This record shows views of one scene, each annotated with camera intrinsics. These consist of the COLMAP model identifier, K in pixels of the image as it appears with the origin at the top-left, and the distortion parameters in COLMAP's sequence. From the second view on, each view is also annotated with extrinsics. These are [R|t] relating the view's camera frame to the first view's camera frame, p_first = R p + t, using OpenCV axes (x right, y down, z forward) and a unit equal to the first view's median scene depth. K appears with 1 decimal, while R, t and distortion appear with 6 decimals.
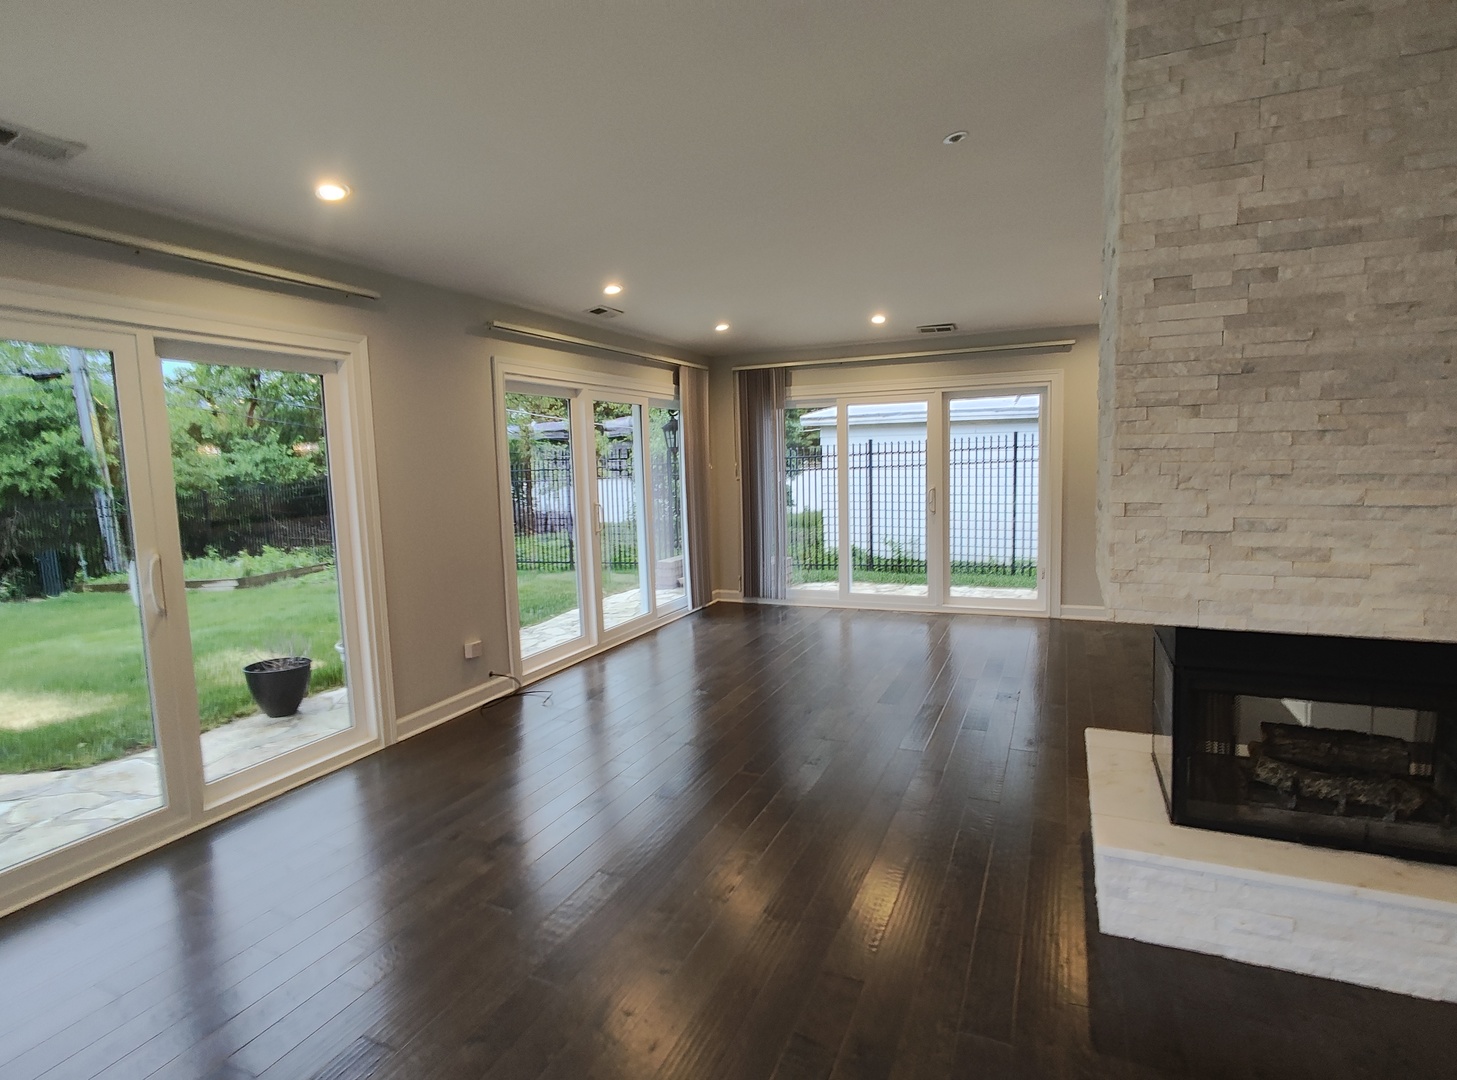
lens RADIAL K [[764.6, 0, 728.5], [0, 764.6, 540.0], [0, 0, 1]] dist [-0.018118, 0.013469]
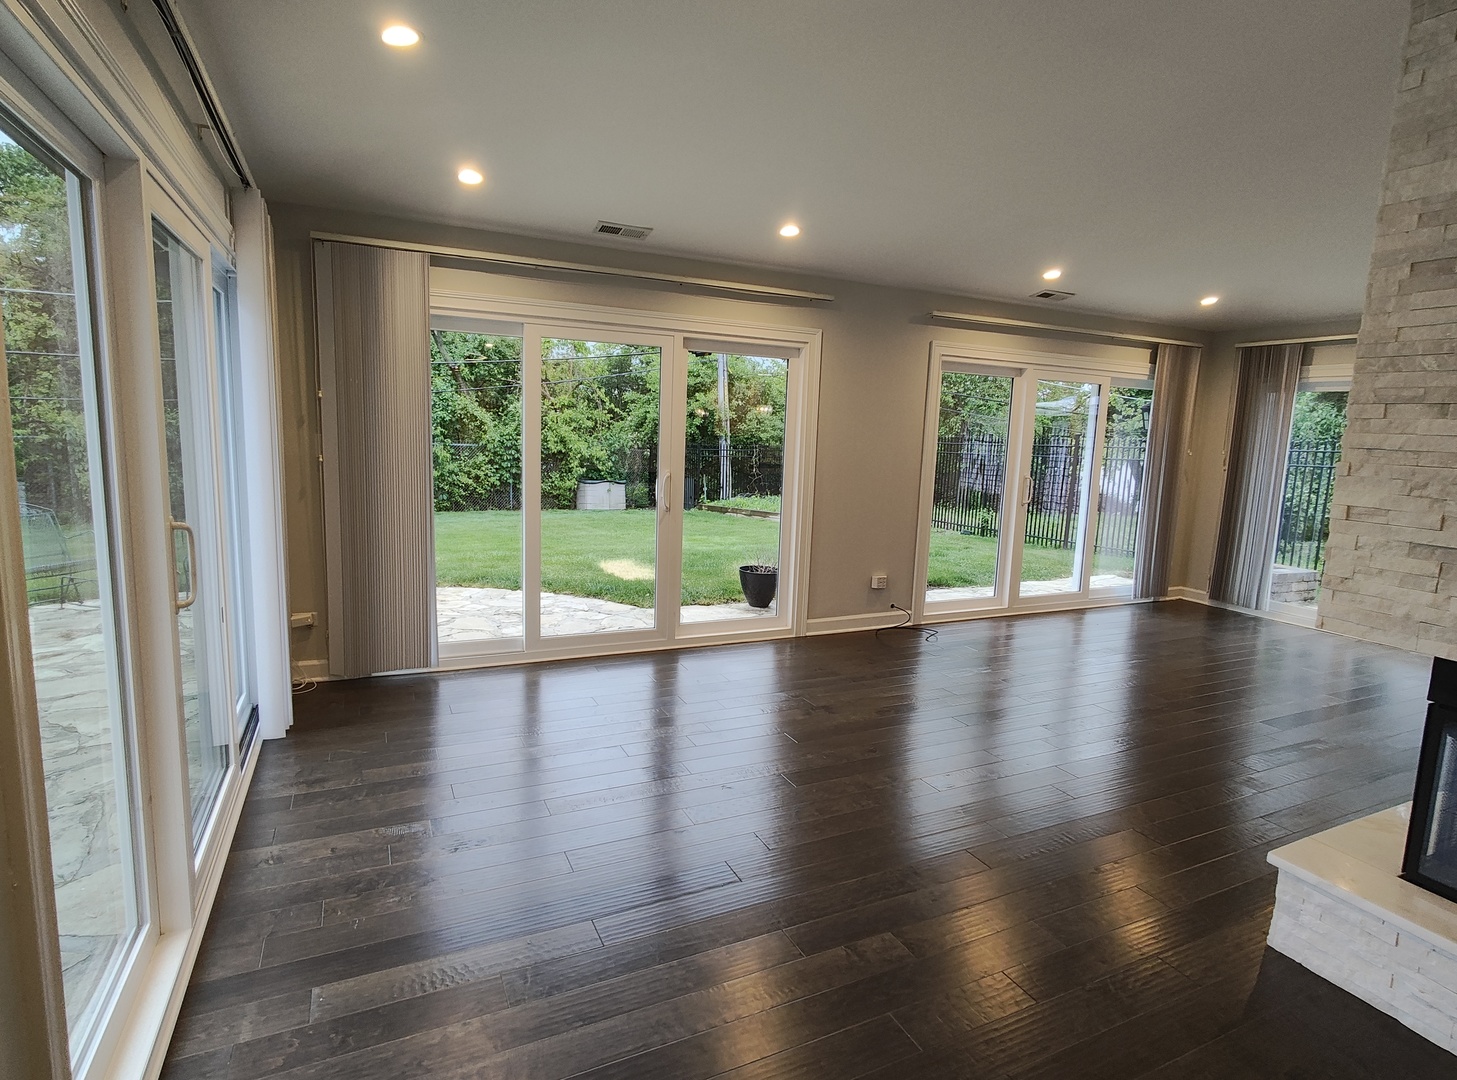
lens RADIAL K [[764.6, 0, 728.5], [0, 764.6, 540.0], [0, 0, 1]] dist [-0.018118, 0.013469]
pose [[0.754188, 0.150674, -0.639139, 0.253455], [-0.127762, 0.988389, 0.082247, 0.006324], [0.644110, 0.019628, 0.764681, -0.096778]]
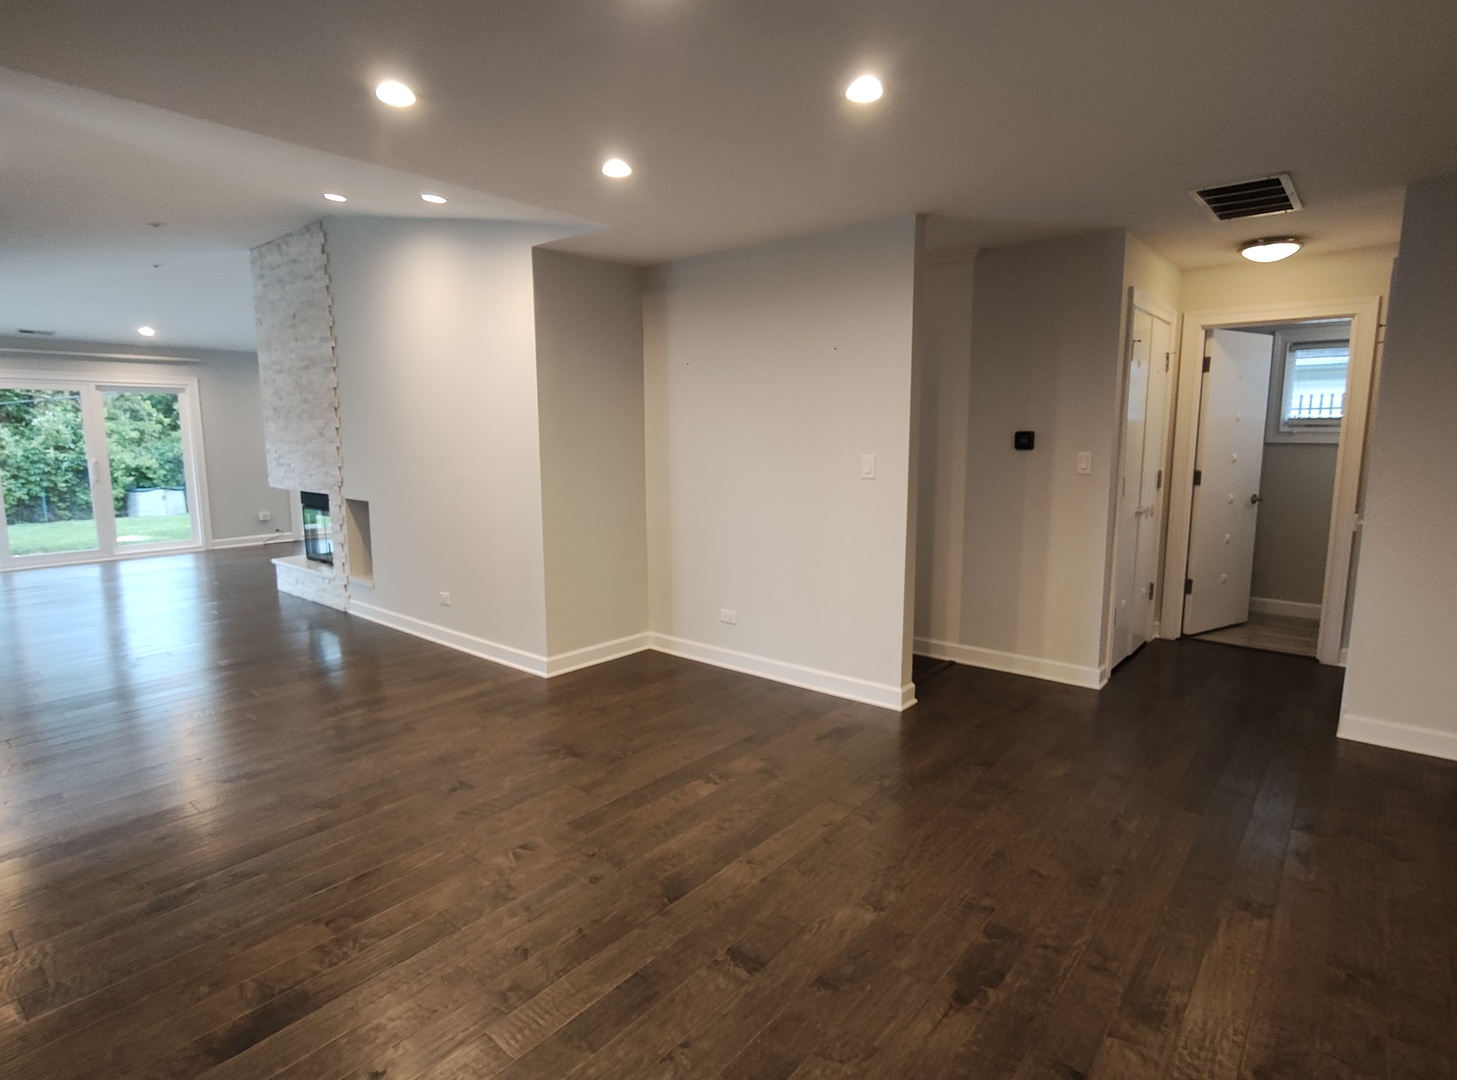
lens RADIAL K [[764.6, 0, 728.5], [0, 764.6, 540.0], [0, 0, 1]] dist [-0.018118, 0.013469]
pose [[0.960051, 0.063220, -0.272590, 1.503227], [-0.052173, 0.997503, 0.047592, 0.036677], [0.274918, -0.031468, 0.960953, -0.713060]]
